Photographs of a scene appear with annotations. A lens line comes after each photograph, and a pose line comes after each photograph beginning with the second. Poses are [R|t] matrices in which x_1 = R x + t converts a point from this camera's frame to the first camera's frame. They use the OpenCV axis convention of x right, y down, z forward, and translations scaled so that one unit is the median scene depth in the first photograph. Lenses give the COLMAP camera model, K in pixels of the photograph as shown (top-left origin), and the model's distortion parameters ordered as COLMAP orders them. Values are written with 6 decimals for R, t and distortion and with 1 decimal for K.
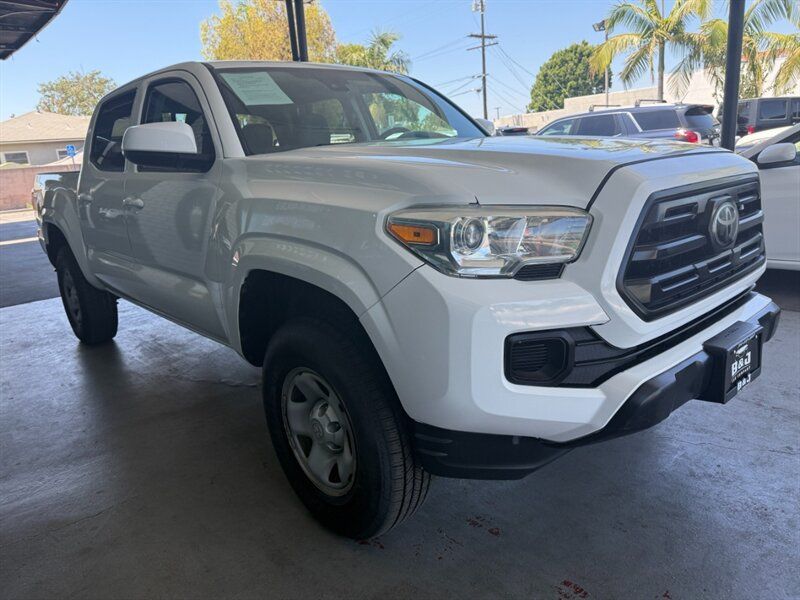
lens RADIAL K [[570.1, 0, 398.2], [0, 570.1, 301.8], [0, 0, 1]] dist [0.027330, -0.038091]
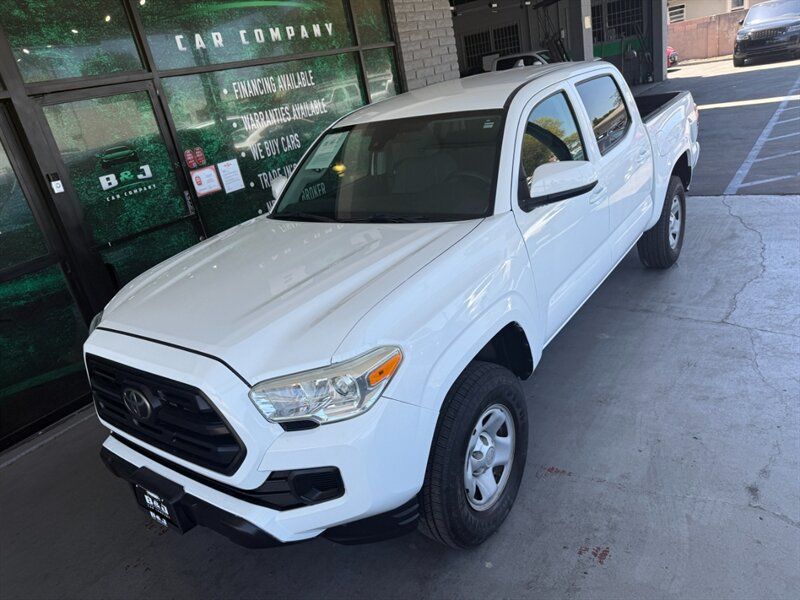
lens RADIAL K [[570.1, 0, 405.9], [0, 570.1, 301.5], [0, 0, 1]] dist [0.027330, -0.038091]
pose [[0.223899, 0.397987, -0.889649, 1.258570], [-0.089350, 0.917362, 0.387897, -0.638085], [0.970508, -0.007359, 0.240957, 0.926915]]
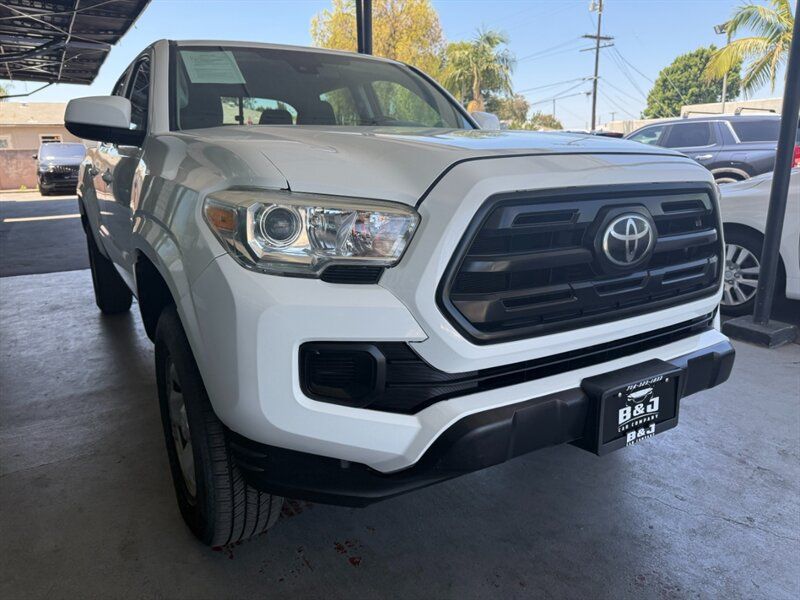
lens RADIAL K [[570.1, 0, 398.6], [0, 570.1, 301.0], [0, 0, 1]] dist [0.027330, -0.038091]
pose [[0.982303, 0.097376, -0.159994, 0.282053], [-0.097288, 0.995221, 0.008403, -0.015913], [0.160048, 0.007312, 0.987082, 0.098671]]
